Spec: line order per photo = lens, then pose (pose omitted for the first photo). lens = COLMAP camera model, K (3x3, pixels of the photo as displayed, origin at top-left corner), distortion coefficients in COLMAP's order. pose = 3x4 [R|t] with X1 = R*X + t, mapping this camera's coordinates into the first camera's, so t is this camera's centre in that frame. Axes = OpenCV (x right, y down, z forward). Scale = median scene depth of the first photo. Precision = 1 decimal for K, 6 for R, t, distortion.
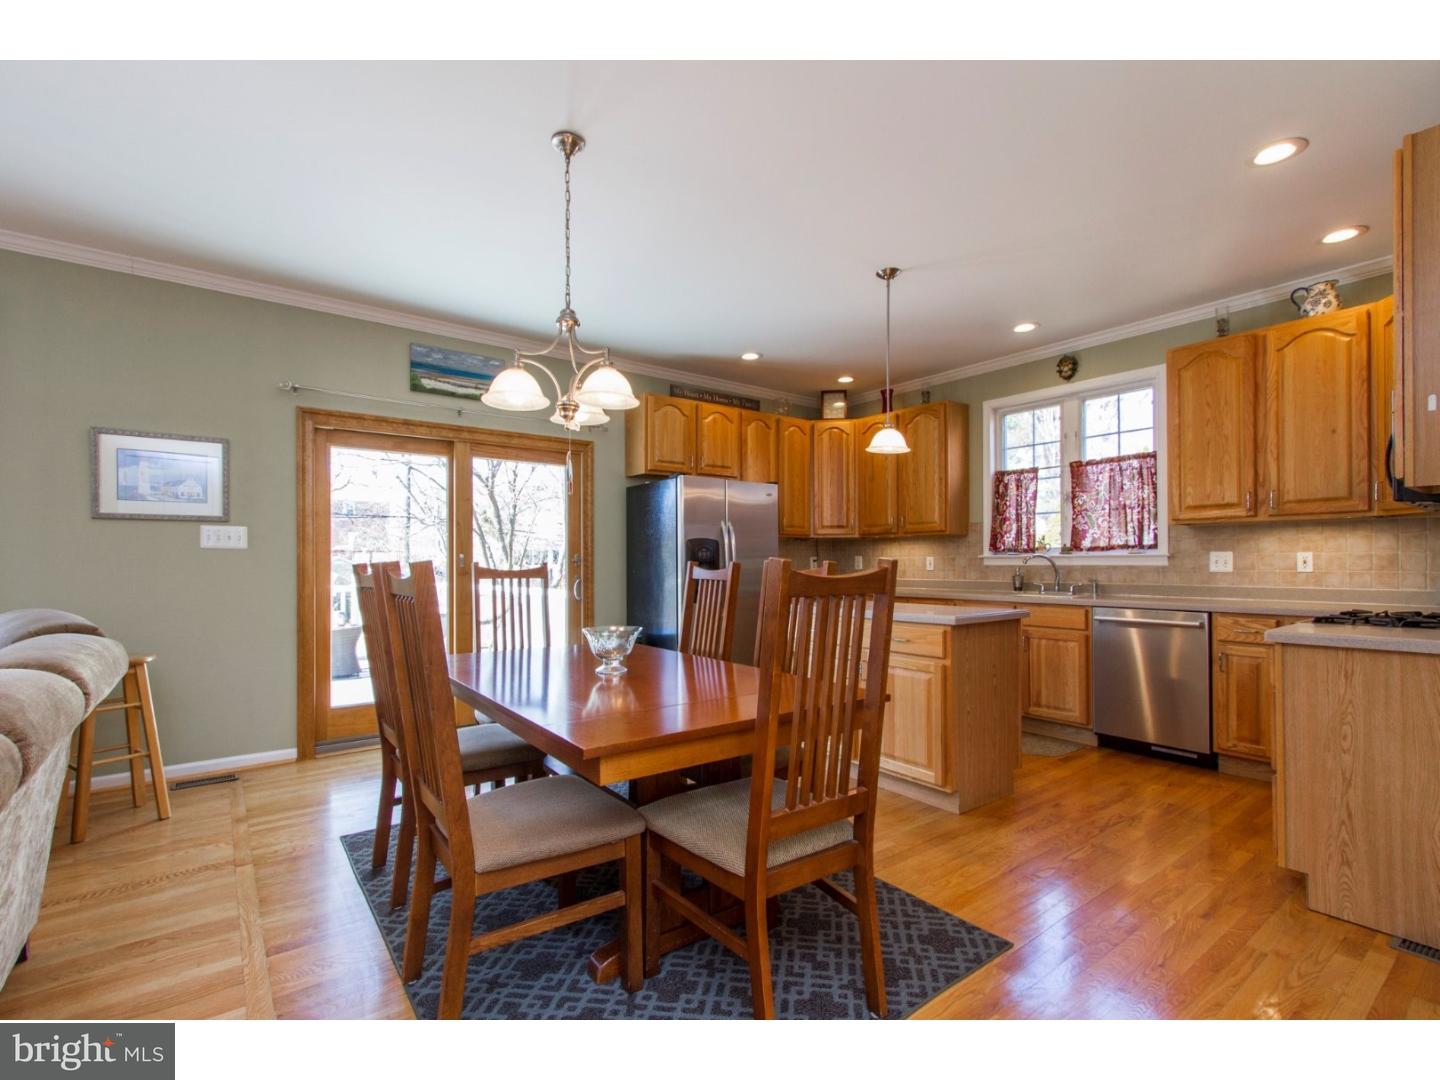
lens RADIAL K [[656.4, 0, 708.5], [0, 656.4, 561.1], [0, 0, 1]] dist [0.001181, -0.004916]
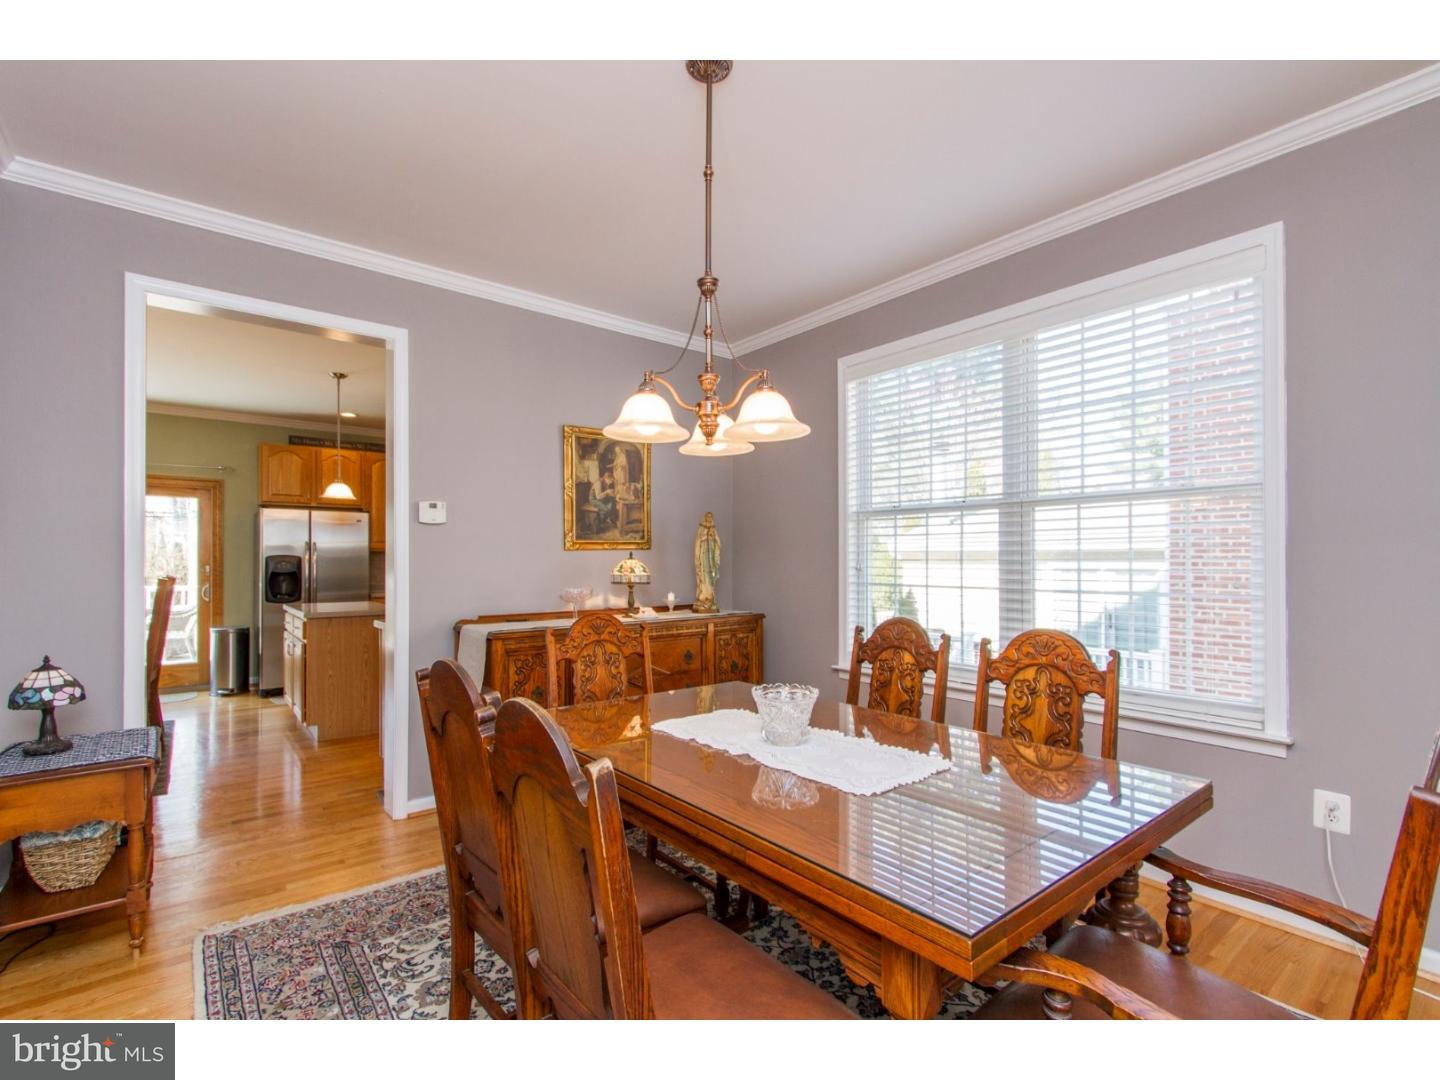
lens RADIAL K [[660.9, 0, 717.0], [0, 660.9, 560.1], [0, 0, 1]] dist [-0.014770, -0.000211]
pose [[0.999082, 0.002637, 0.042755, 0.832297], [-0.002751, 0.999993, 0.002606, -0.031012], [-0.042748, -0.002722, 0.999082, -0.385968]]
